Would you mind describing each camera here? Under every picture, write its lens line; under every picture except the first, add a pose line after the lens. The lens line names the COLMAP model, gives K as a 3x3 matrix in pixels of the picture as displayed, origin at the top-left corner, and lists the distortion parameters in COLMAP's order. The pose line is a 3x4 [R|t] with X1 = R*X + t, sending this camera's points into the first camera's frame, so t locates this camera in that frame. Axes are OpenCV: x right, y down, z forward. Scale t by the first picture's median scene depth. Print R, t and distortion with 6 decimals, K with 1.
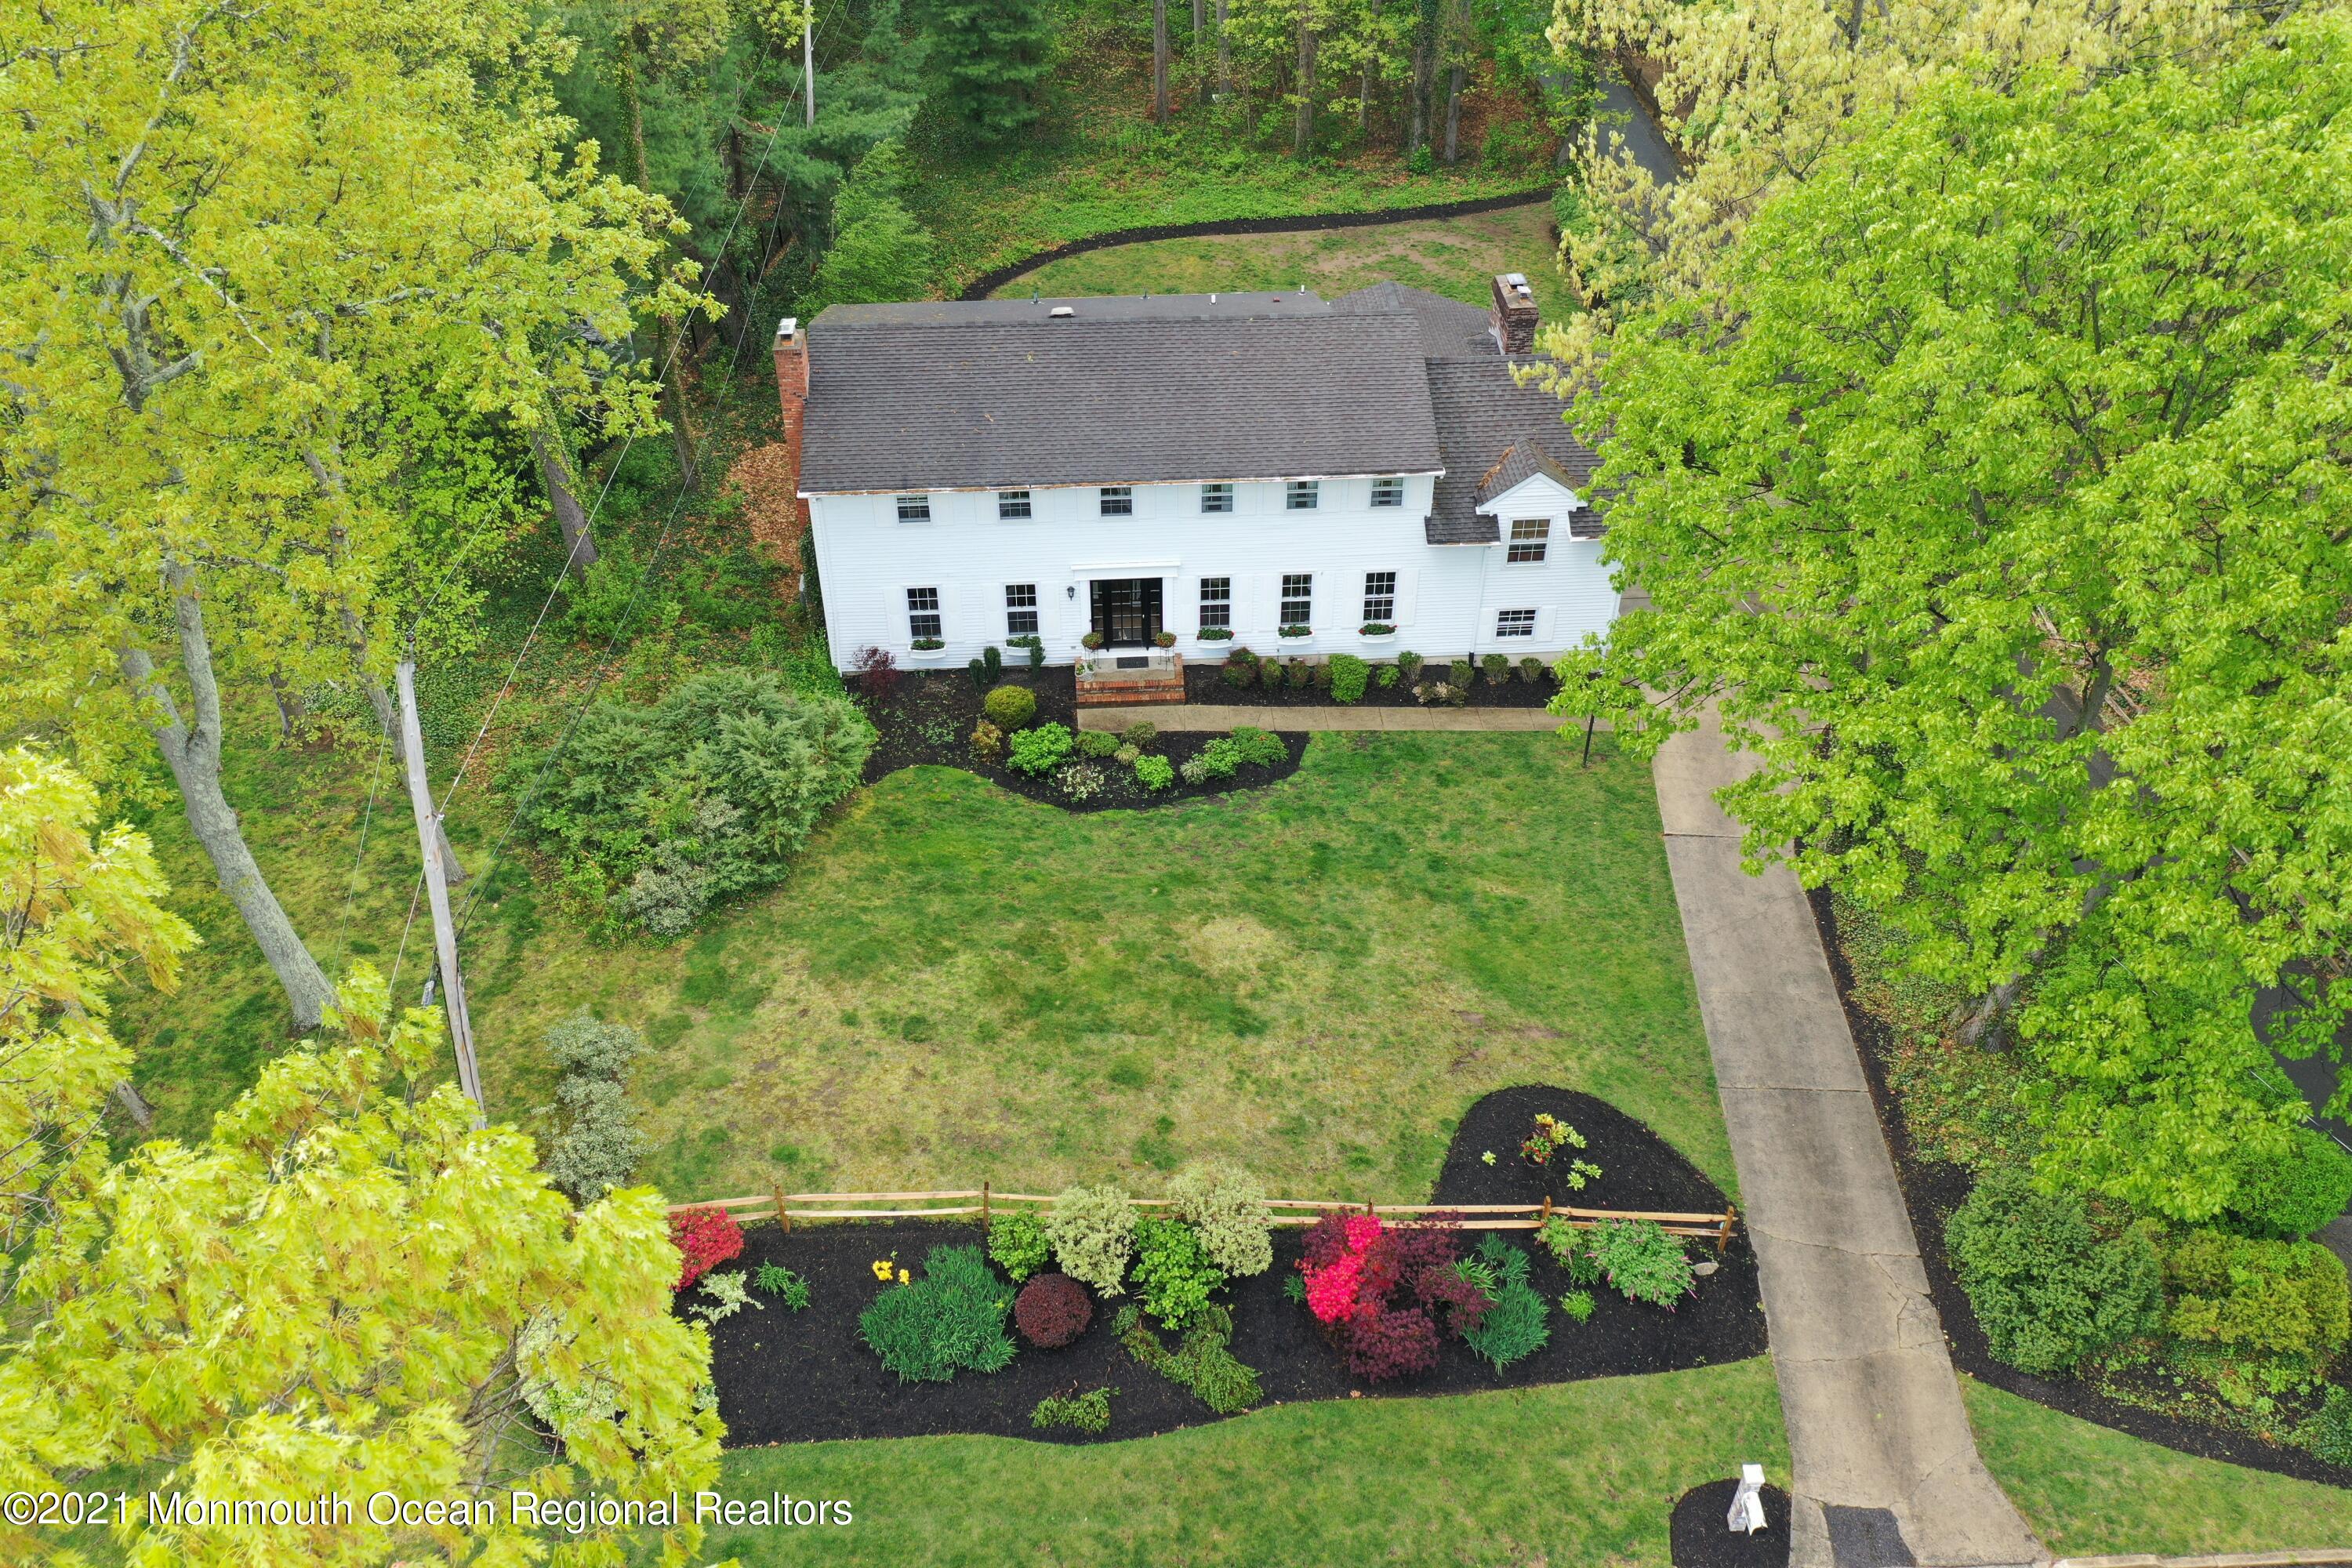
lens RADIAL K [[1900.6, 0, 1177.7], [0, 1900.6, 787.0], [0, 0, 1]] dist [0.015123, 0.003608]
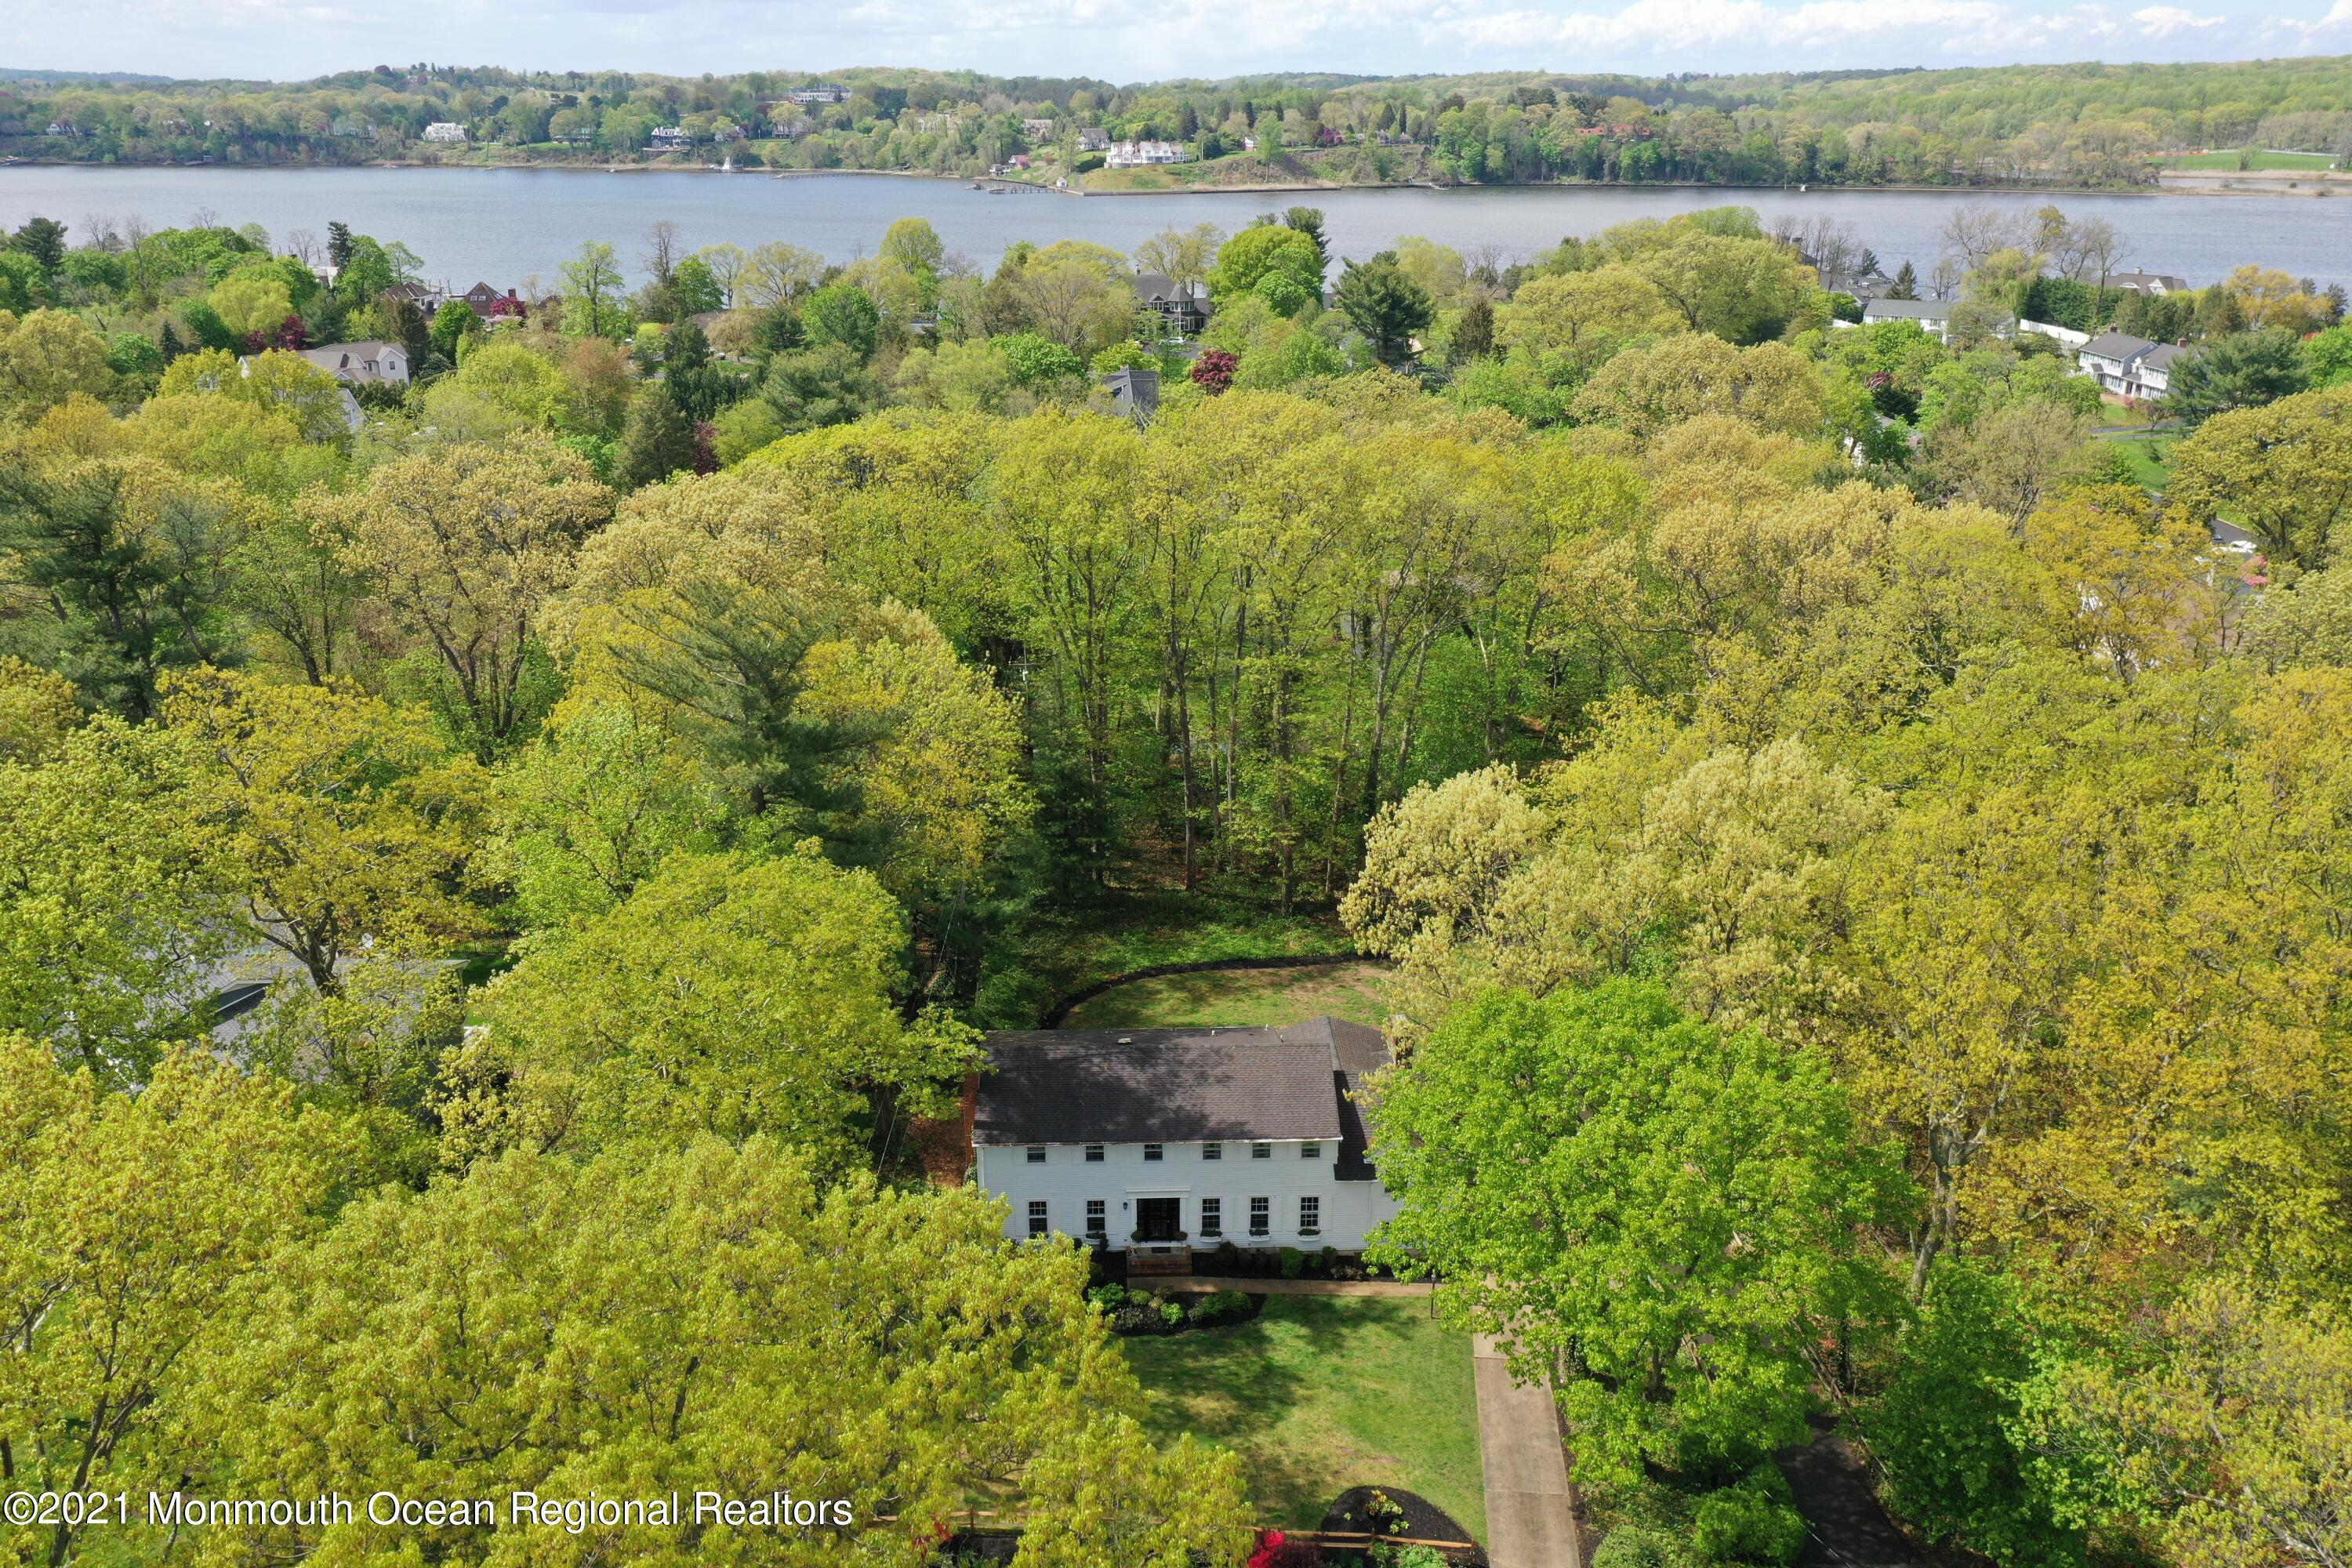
lens RADIAL K [[1900.6, 0, 1179.1], [0, 1900.6, 787.4], [0, 0, 1]] dist [0.015123, 0.003608]
pose [[0.999694, 0.012259, -0.021501, 0.023105], [-0.018669, 0.943841, -0.329871, 0.102299], [0.016250, 0.330172, 0.943781, -0.709871]]
